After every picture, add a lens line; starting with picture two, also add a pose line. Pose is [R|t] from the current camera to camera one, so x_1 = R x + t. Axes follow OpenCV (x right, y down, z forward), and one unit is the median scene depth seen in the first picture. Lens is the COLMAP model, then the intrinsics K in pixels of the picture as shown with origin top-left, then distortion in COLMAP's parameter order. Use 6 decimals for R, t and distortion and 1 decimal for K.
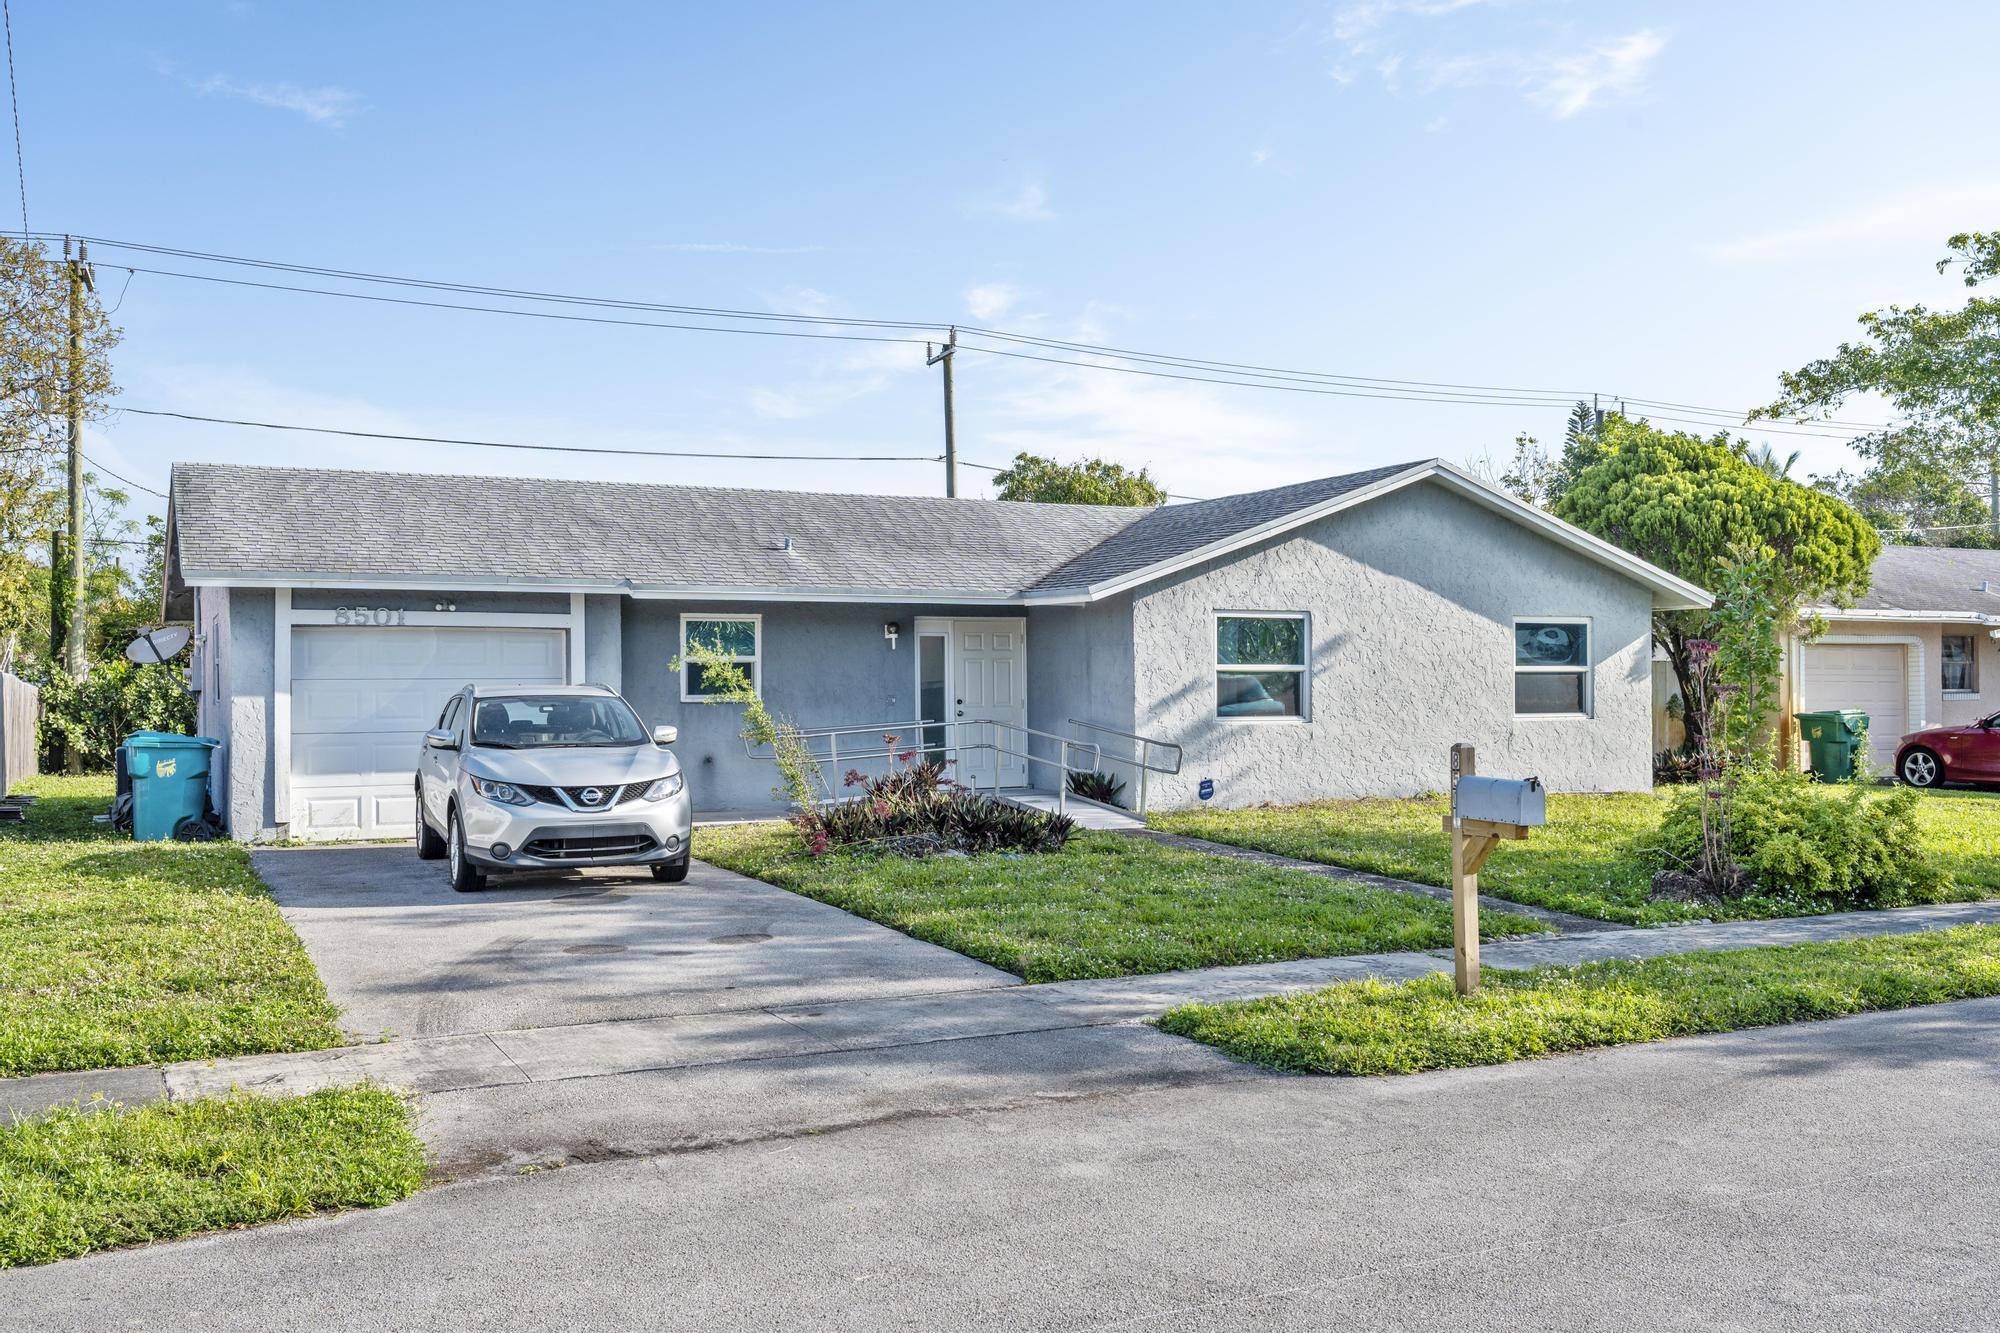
lens RADIAL K [[1774.5, 0, 1000.0], [0, 1774.5, 666.5], [0, 0, 1]] dist [0.013234, 0.001786]
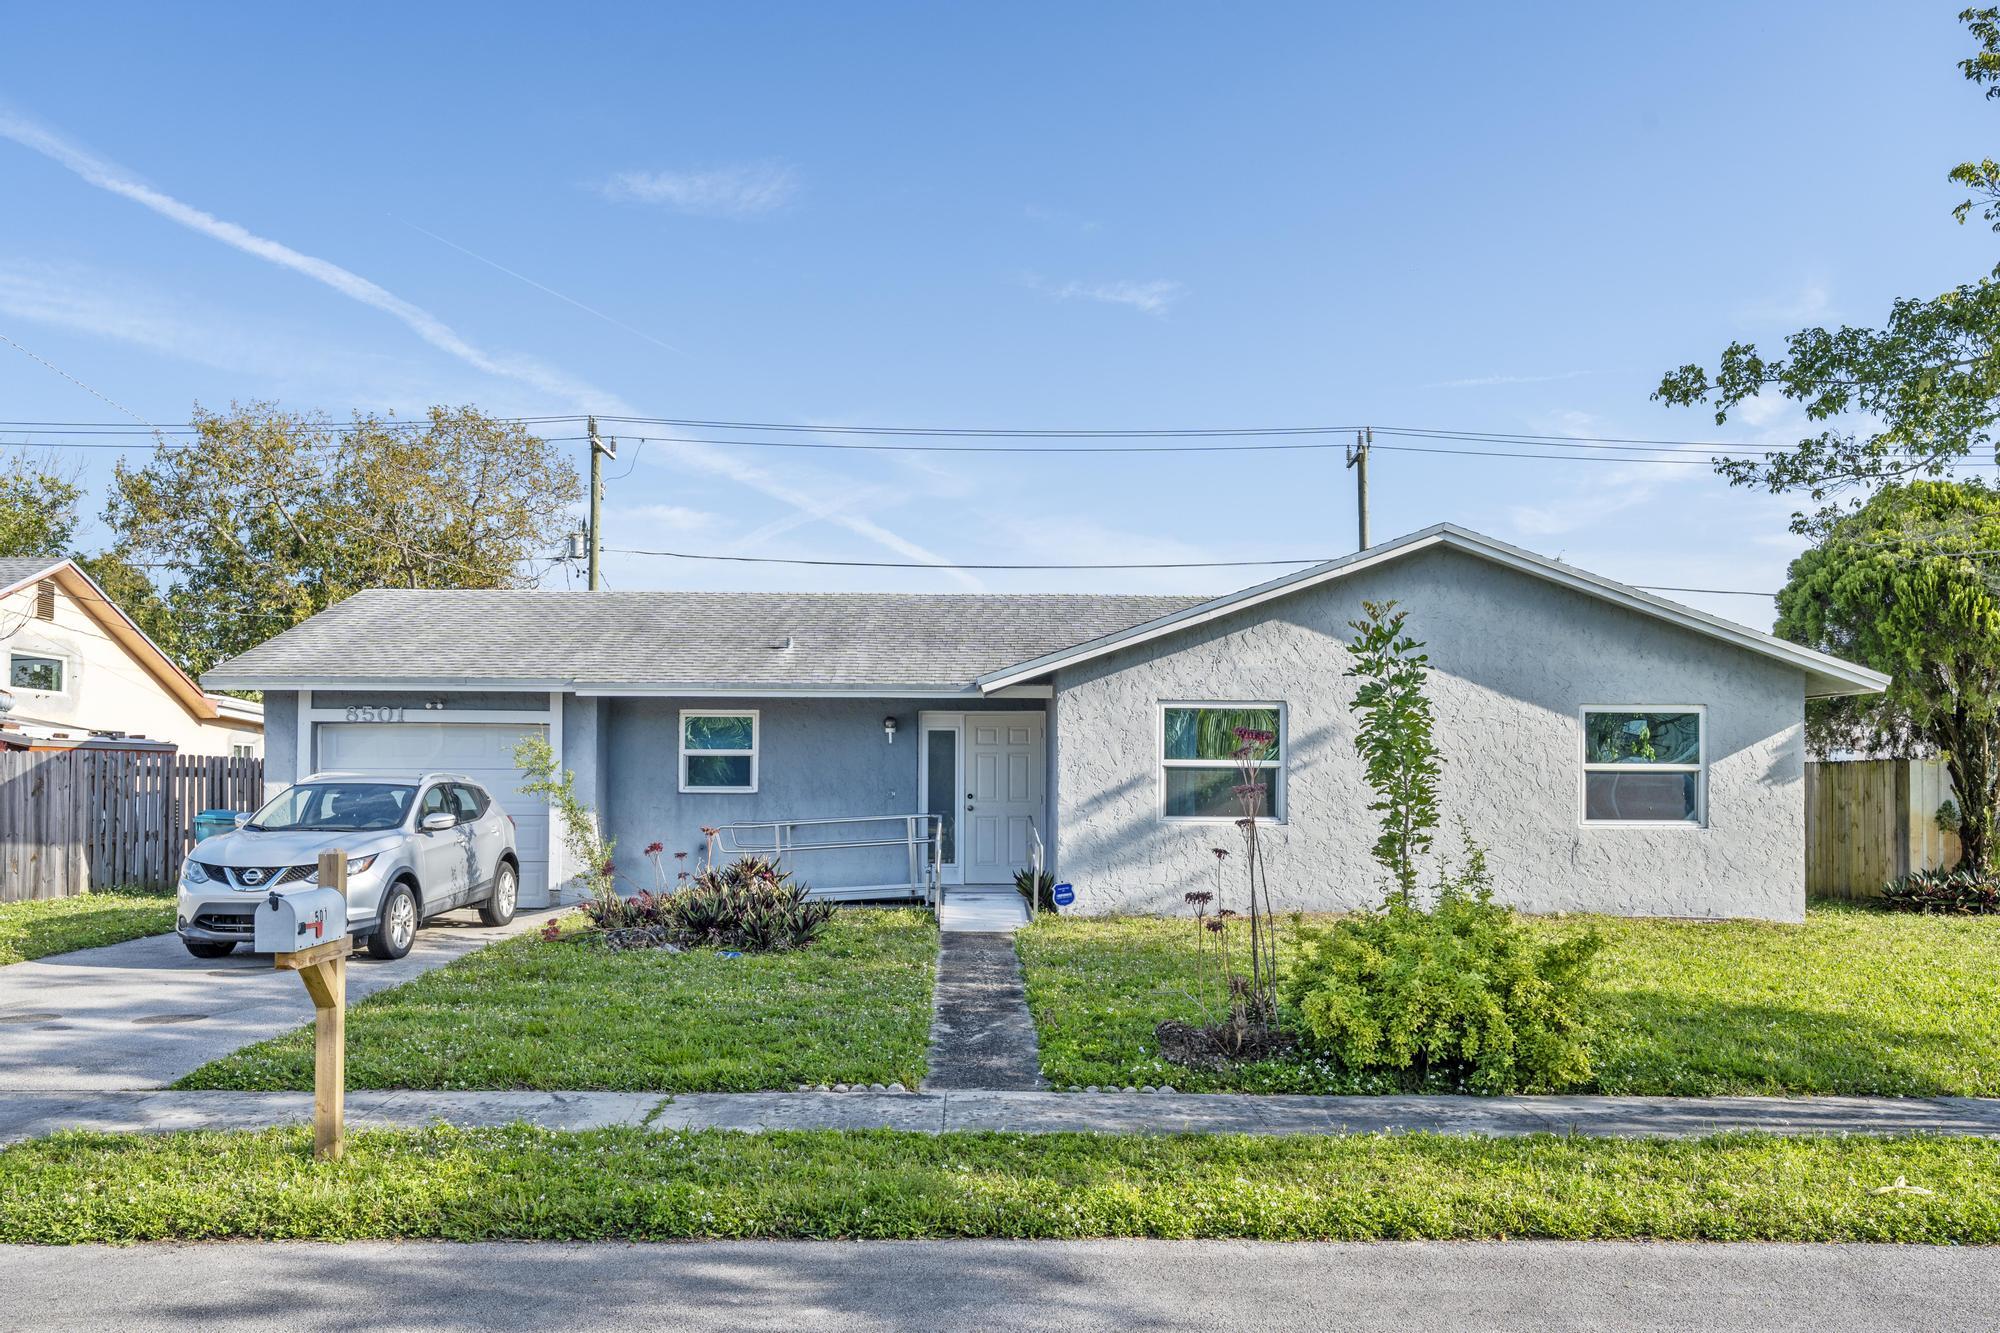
lens RADIAL K [[1575.1, 0, 1000.1], [0, 1575.1, 754.5], [0, 0, 1]] dist [0.004964, 0.004887]
pose [[0.899230, 0.002904, -0.437466, 0.401393], [-0.005508, 0.999974, -0.004684, 0.000500], [0.437441, 0.006622, 0.899223, 0.222472]]
